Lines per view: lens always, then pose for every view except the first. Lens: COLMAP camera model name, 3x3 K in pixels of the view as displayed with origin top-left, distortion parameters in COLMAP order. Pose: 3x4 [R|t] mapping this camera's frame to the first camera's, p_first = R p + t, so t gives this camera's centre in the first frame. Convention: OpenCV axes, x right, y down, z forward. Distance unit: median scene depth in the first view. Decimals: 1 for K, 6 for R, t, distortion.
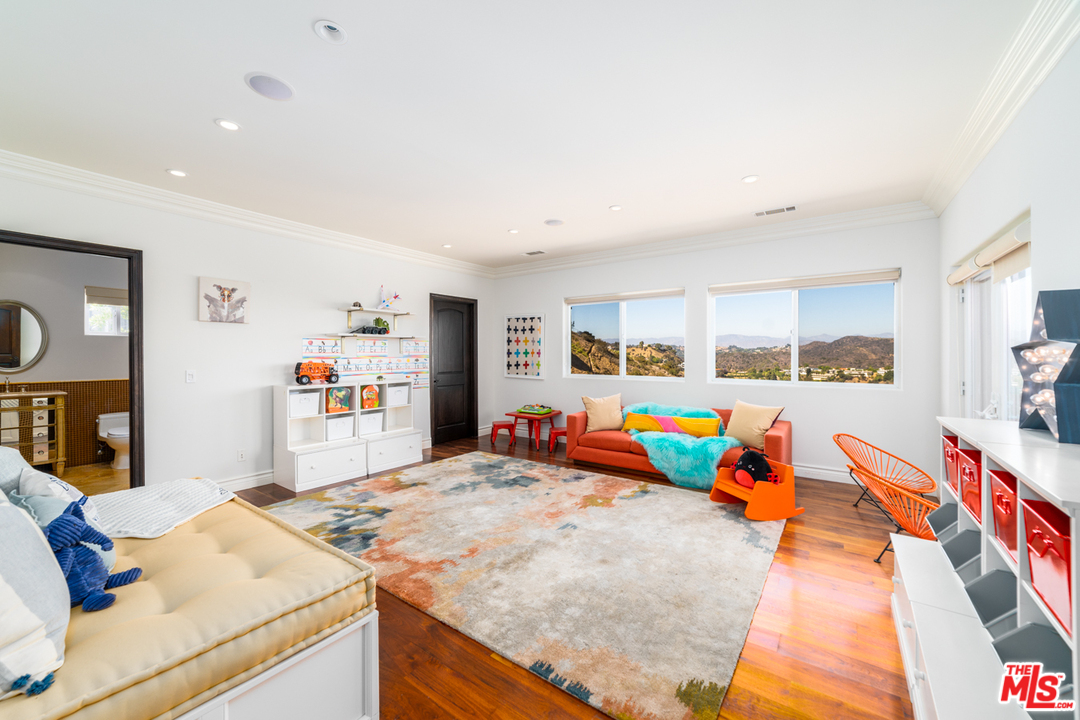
lens RADIAL K [[422.4, 0, 540.0], [0, 422.4, 360.0], [0, 0, 1]] dist [-0.001288, -0.000239]
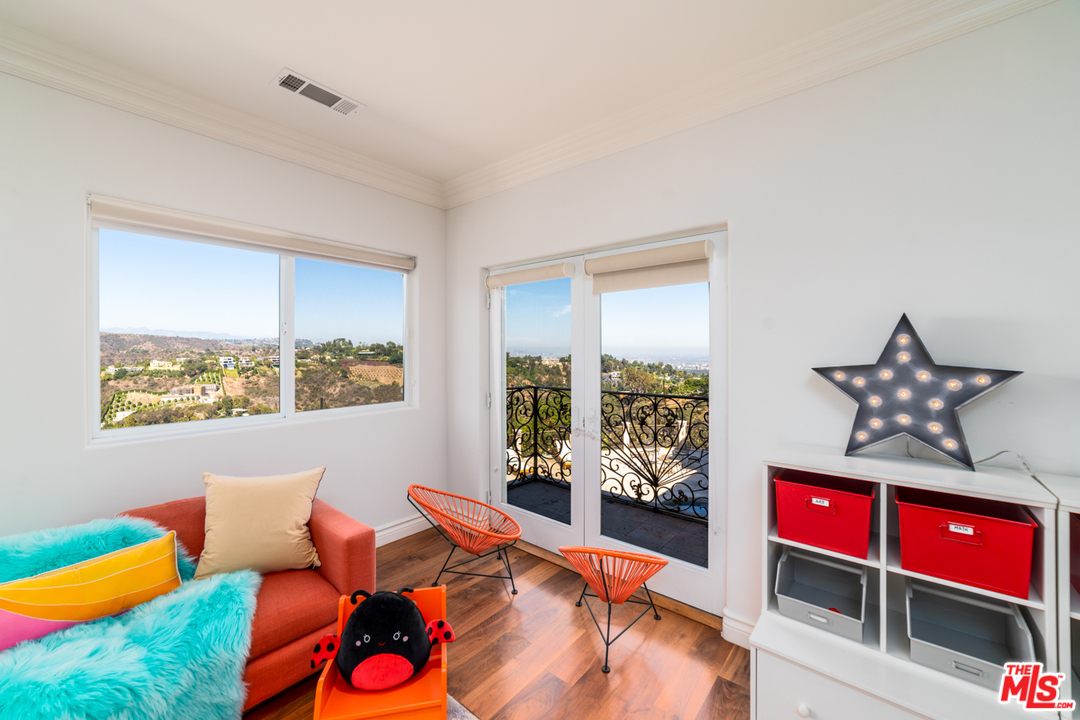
lens RADIAL K [[422.4, 0, 540.0], [0, 422.4, 360.0], [0, 0, 1]] dist [-0.001288, -0.000239]
pose [[0.071602, -0.013329, 0.997344, 0.060819], [0.002709, 0.999910, 0.013168, -0.028502], [-0.997430, 0.001759, 0.071632, 0.626048]]
